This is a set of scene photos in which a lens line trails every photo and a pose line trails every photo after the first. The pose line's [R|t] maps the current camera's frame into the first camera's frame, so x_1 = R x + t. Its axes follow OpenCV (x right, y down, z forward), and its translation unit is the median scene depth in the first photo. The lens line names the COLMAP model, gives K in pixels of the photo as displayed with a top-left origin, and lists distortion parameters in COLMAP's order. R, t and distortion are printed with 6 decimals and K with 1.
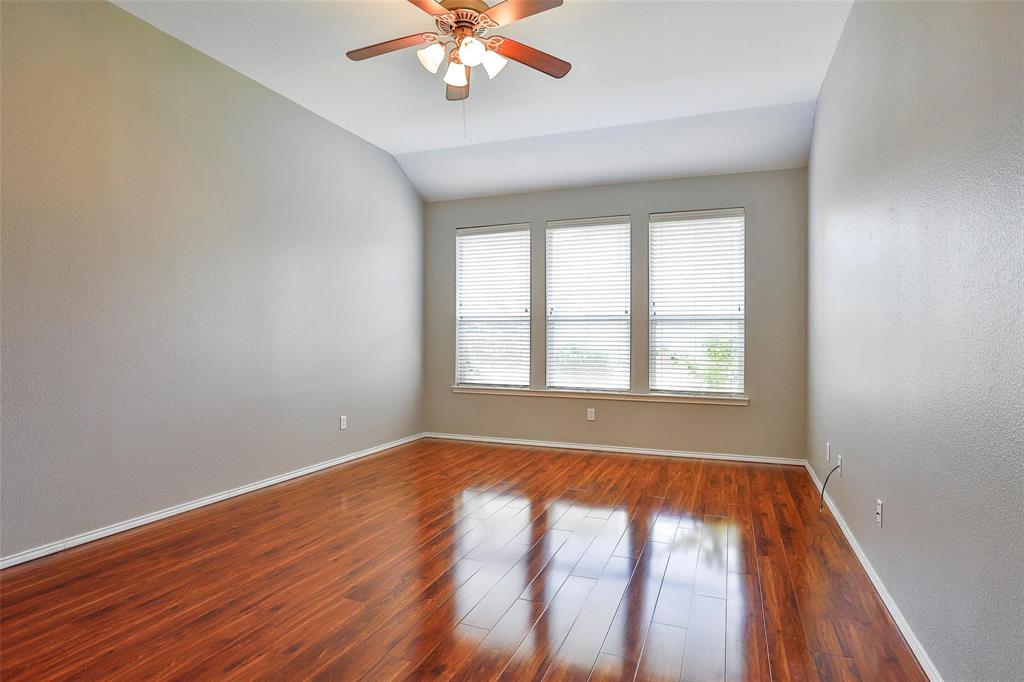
lens RADIAL K [[551.9, 0, 515.7], [0, 551.9, 338.3], [0, 0, 1]] dist [0.013158, 0.000976]
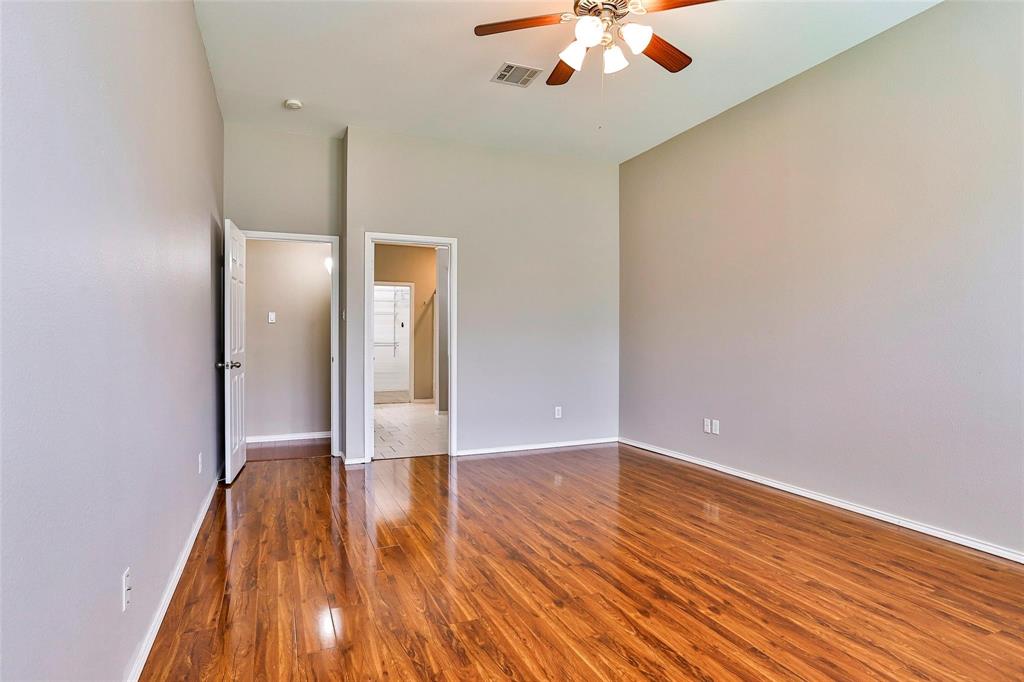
lens RADIAL K [[551.9, 0, 521.6], [0, 551.9, 341.1], [0, 0, 1]] dist [0.013158, 0.000976]
pose [[-0.696846, -0.001623, -0.717219, 0.652717], [-0.001690, 0.999998, -0.000621, 0.001255], [0.717218, 0.000780, -0.696848, 1.481619]]
